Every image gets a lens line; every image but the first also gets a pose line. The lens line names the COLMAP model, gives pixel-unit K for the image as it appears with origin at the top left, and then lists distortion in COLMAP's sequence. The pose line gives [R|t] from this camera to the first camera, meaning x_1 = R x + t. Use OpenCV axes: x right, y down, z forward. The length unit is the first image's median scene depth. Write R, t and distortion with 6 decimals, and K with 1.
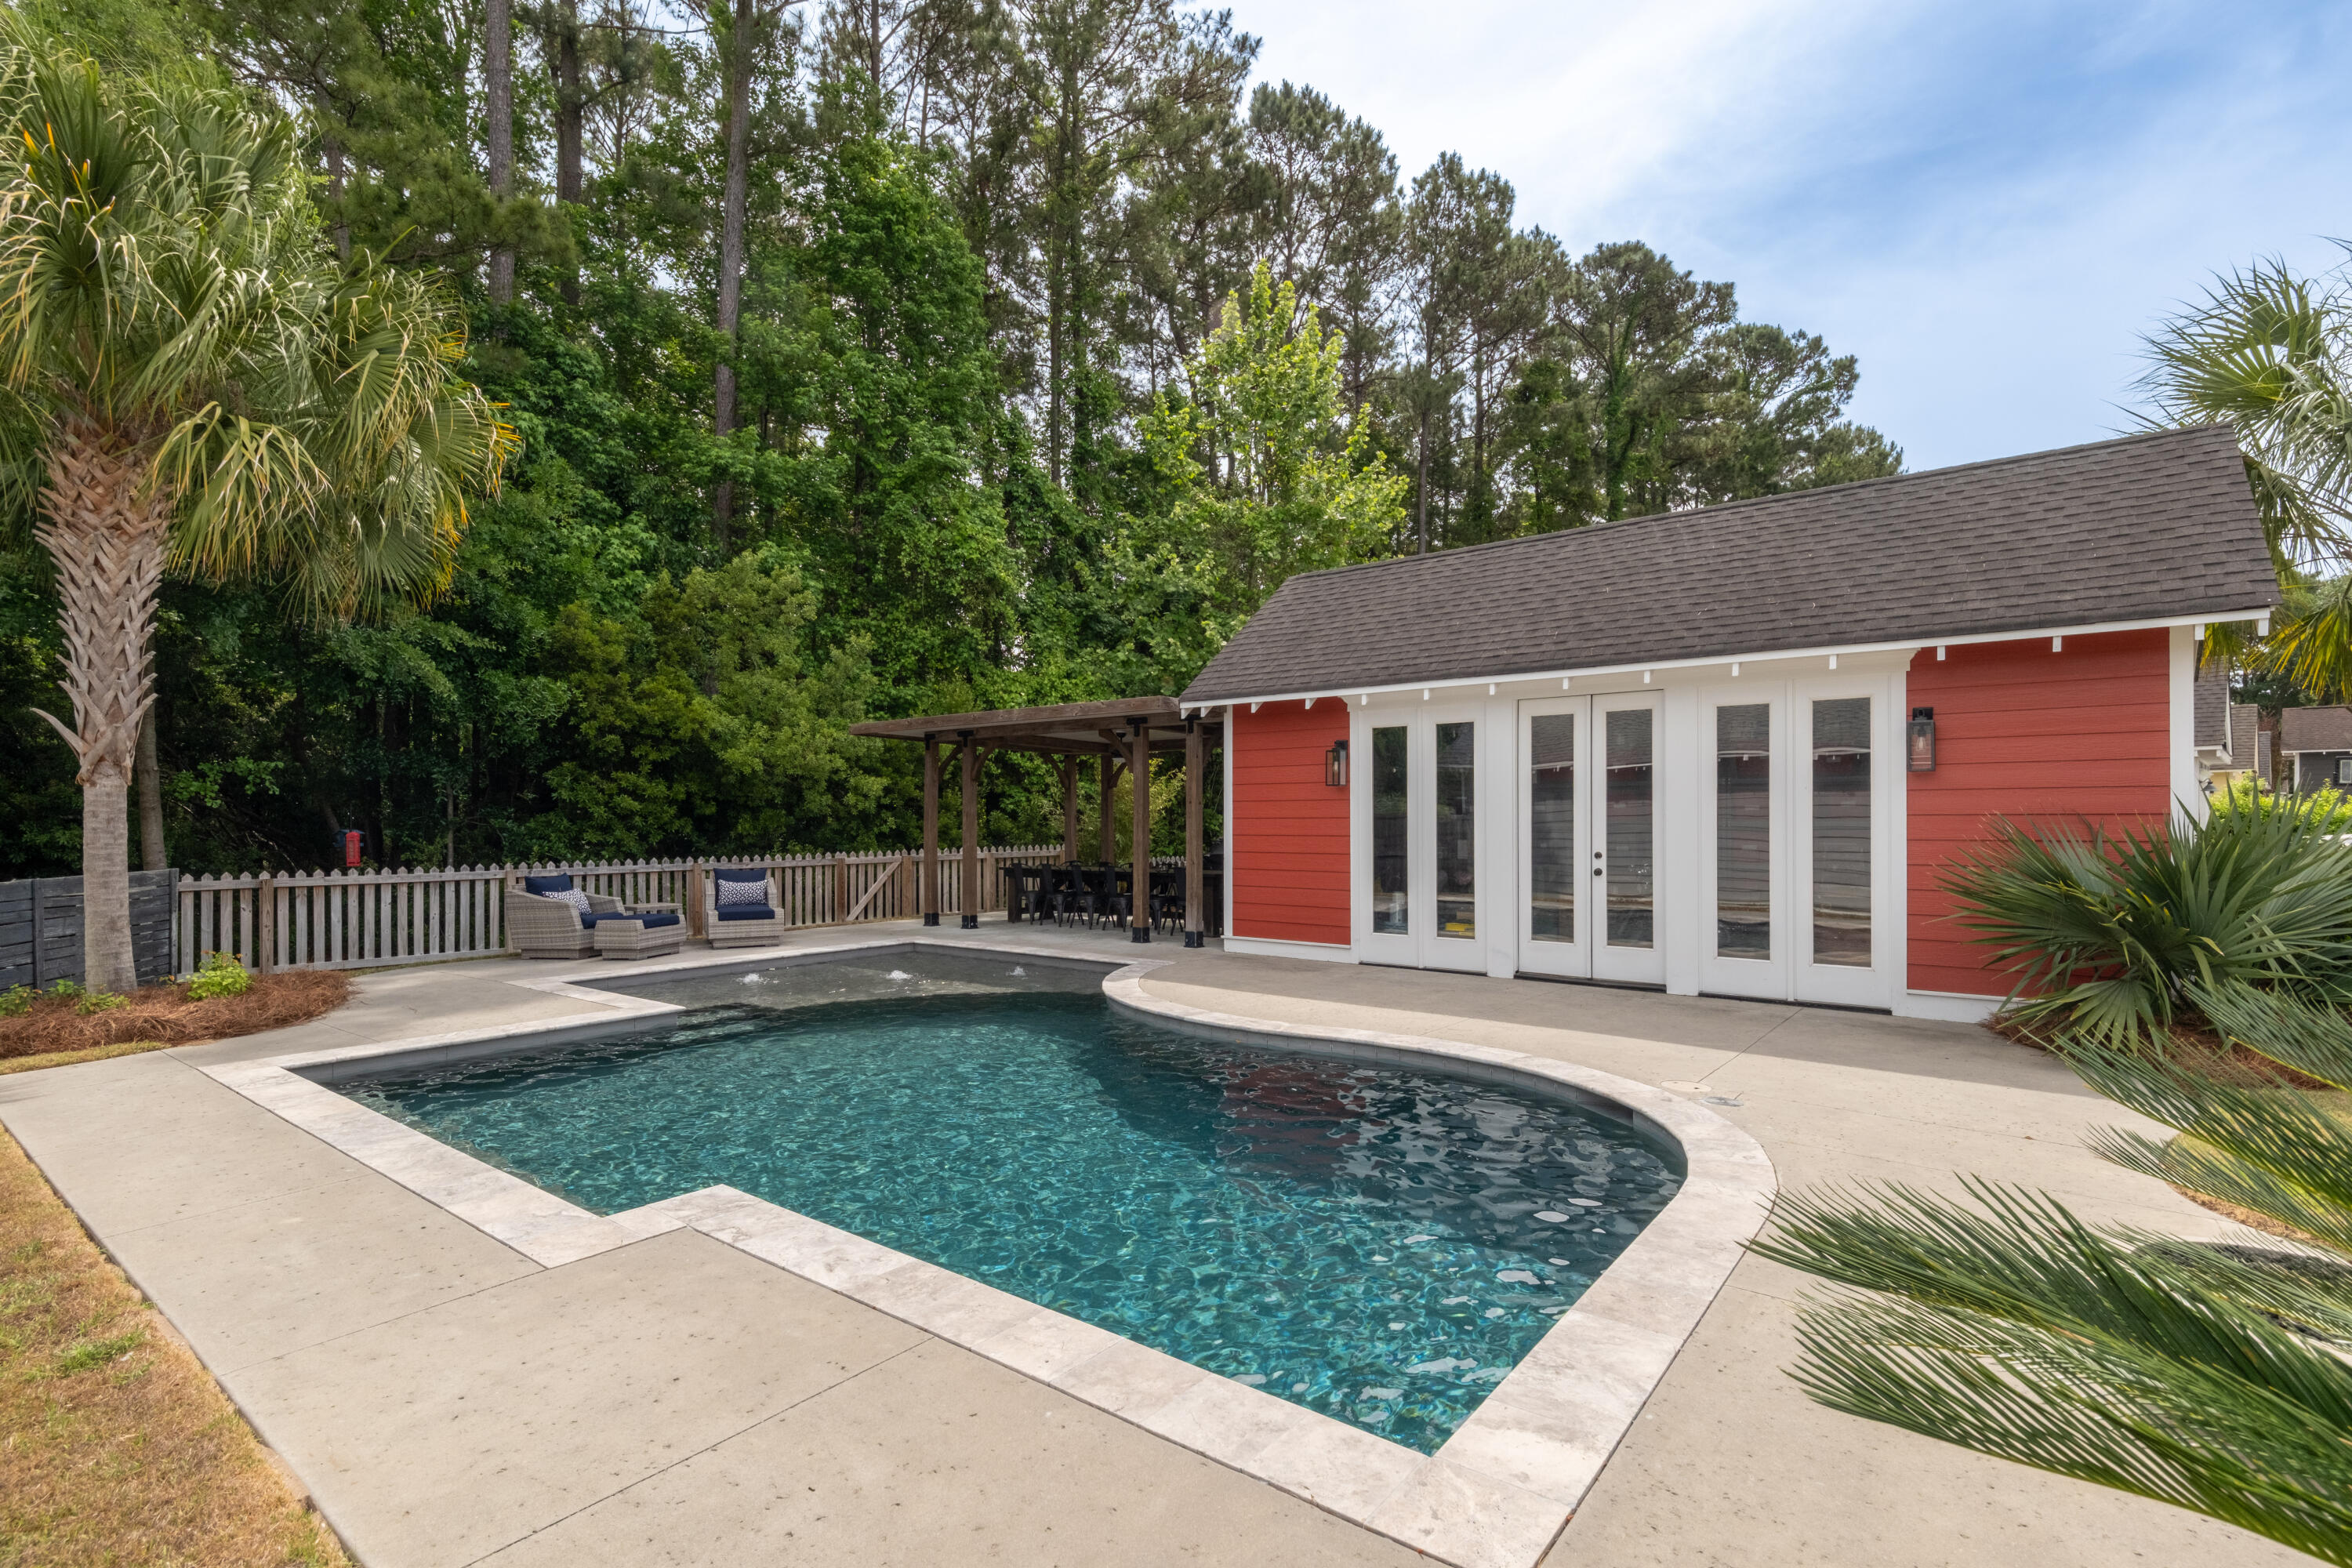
lens RADIAL K [[1117.7, 0, 1211.3], [0, 1117.7, 794.4], [0, 0, 1]] dist [0.019171, -0.006976]
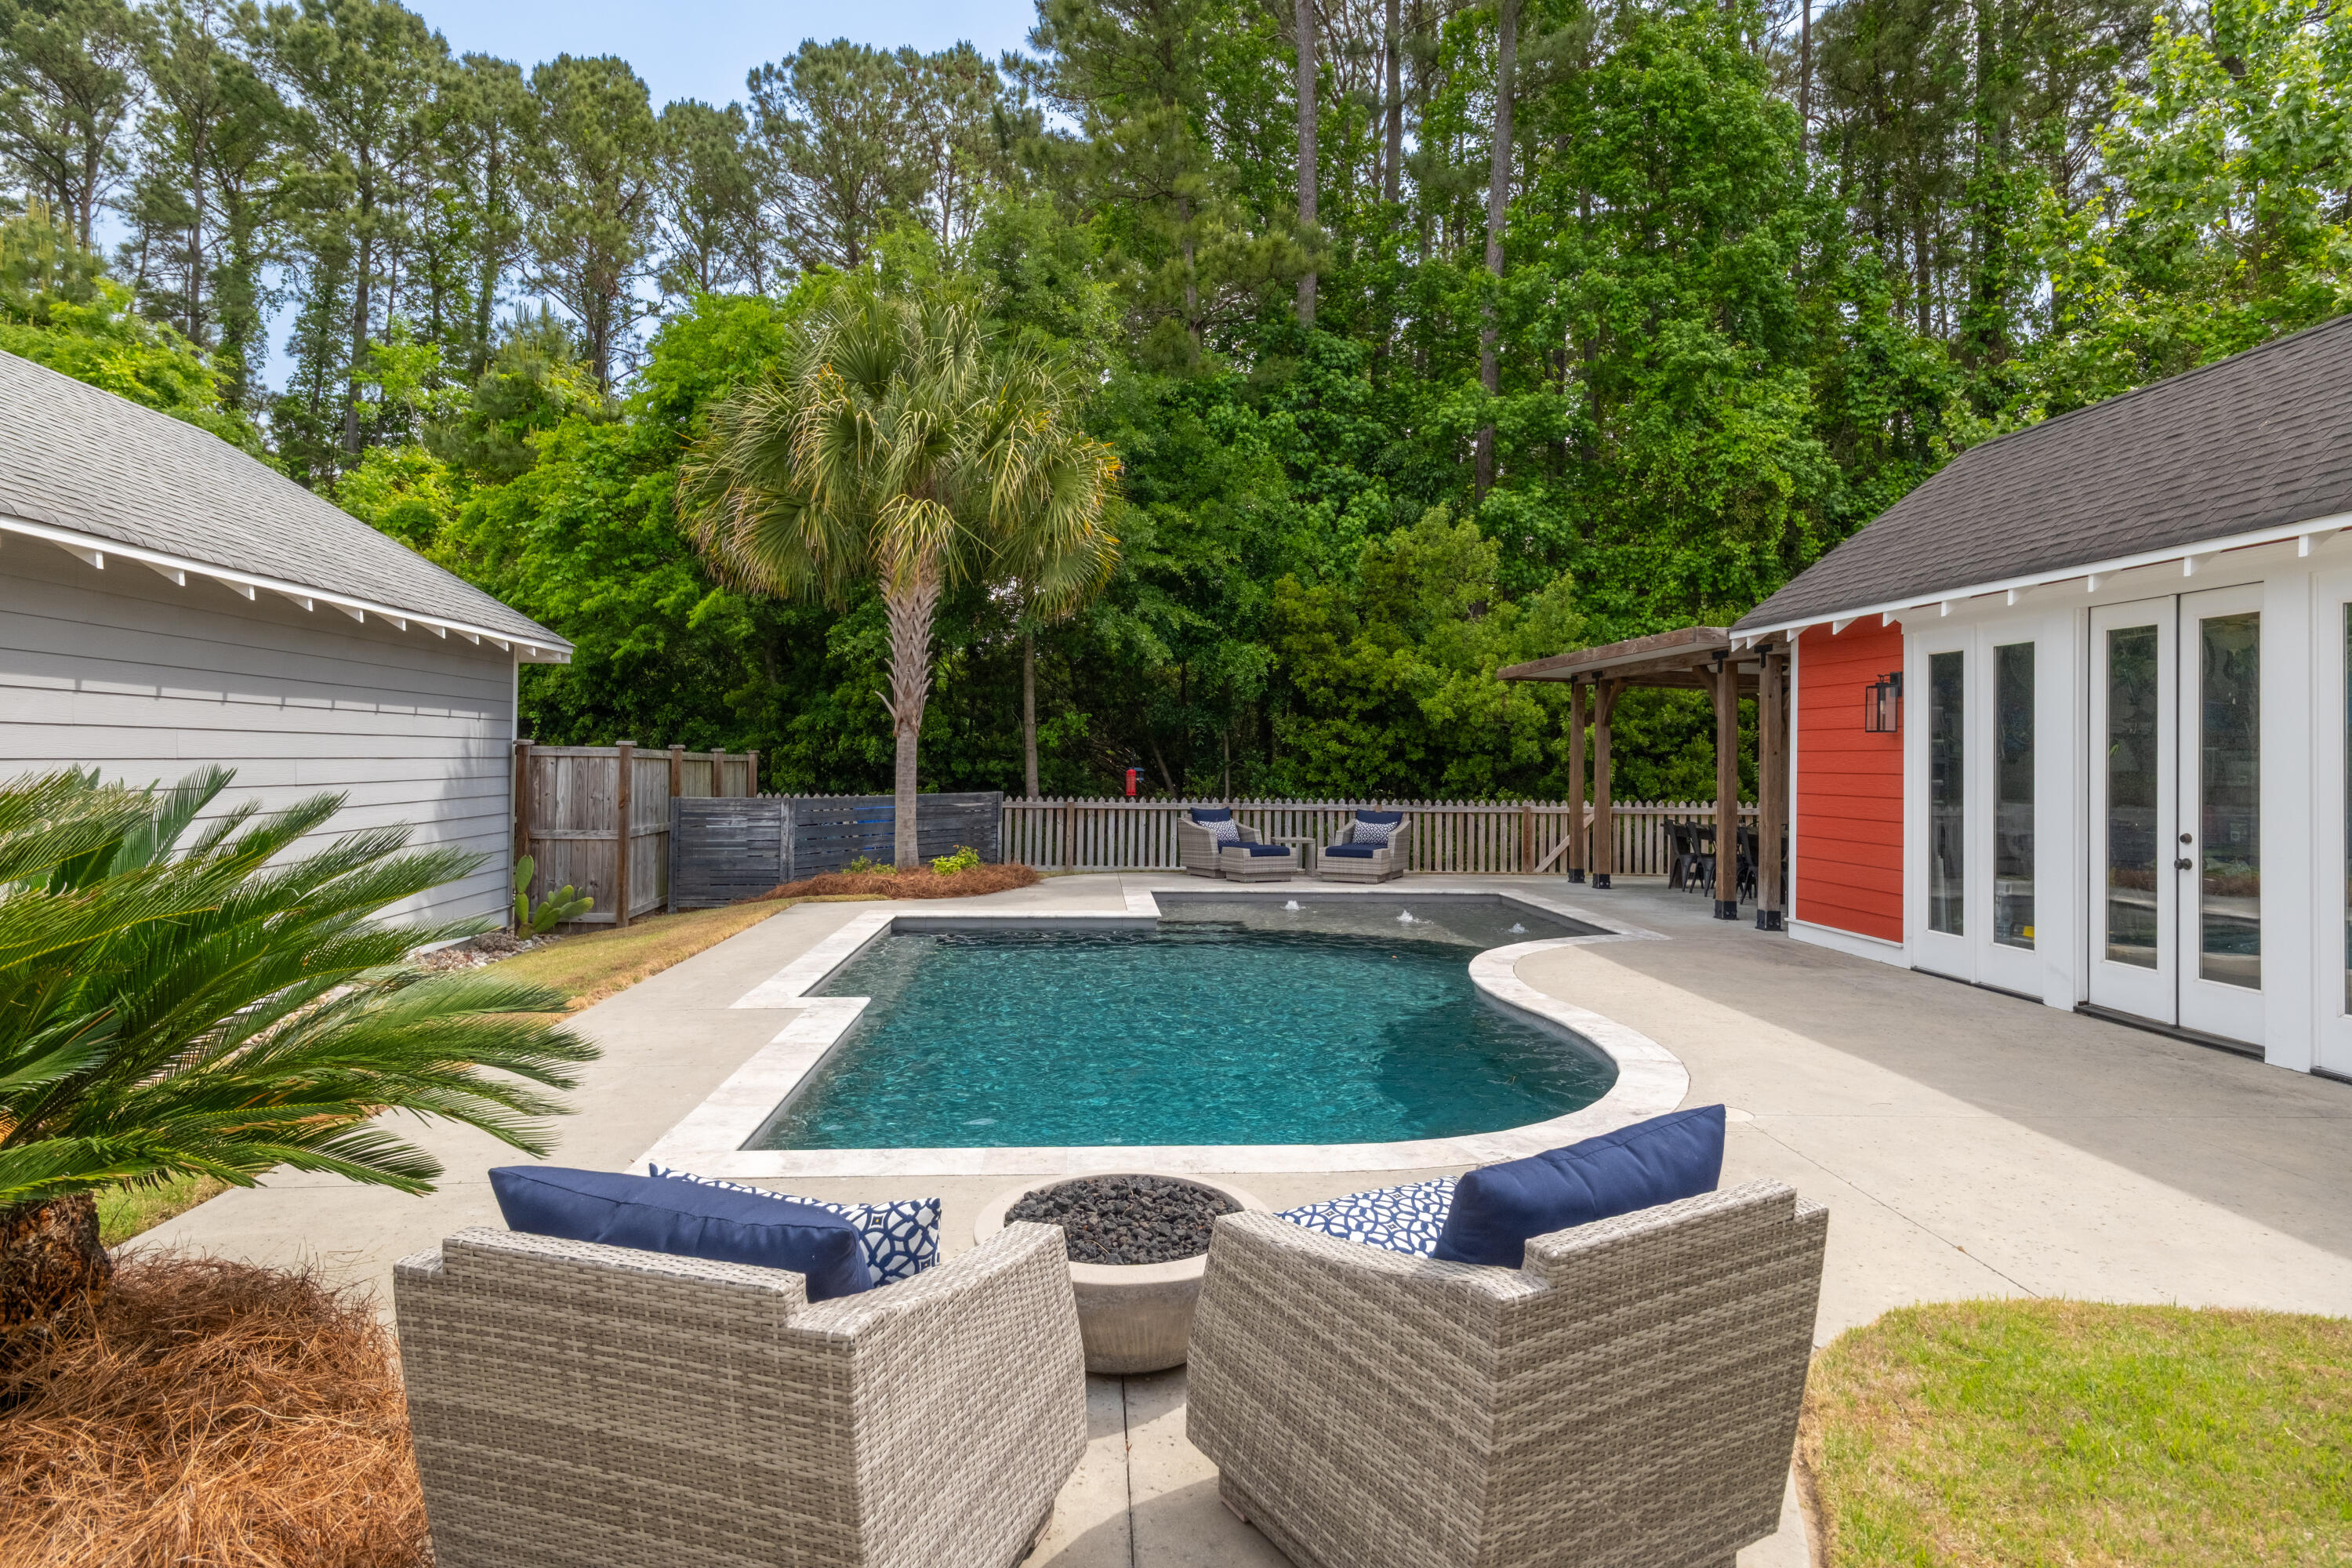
lens RADIAL K [[1282.2, 0, 1154.7], [0, 1282.2, 726.5], [0, 0, 1]] dist [-0.000827, -0.003317]
pose [[0.655471, -0.007206, -0.755186, 0.419601], [0.001348, 0.999964, -0.008372, -0.004736], [0.755219, 0.004470, 0.655457, 0.045830]]
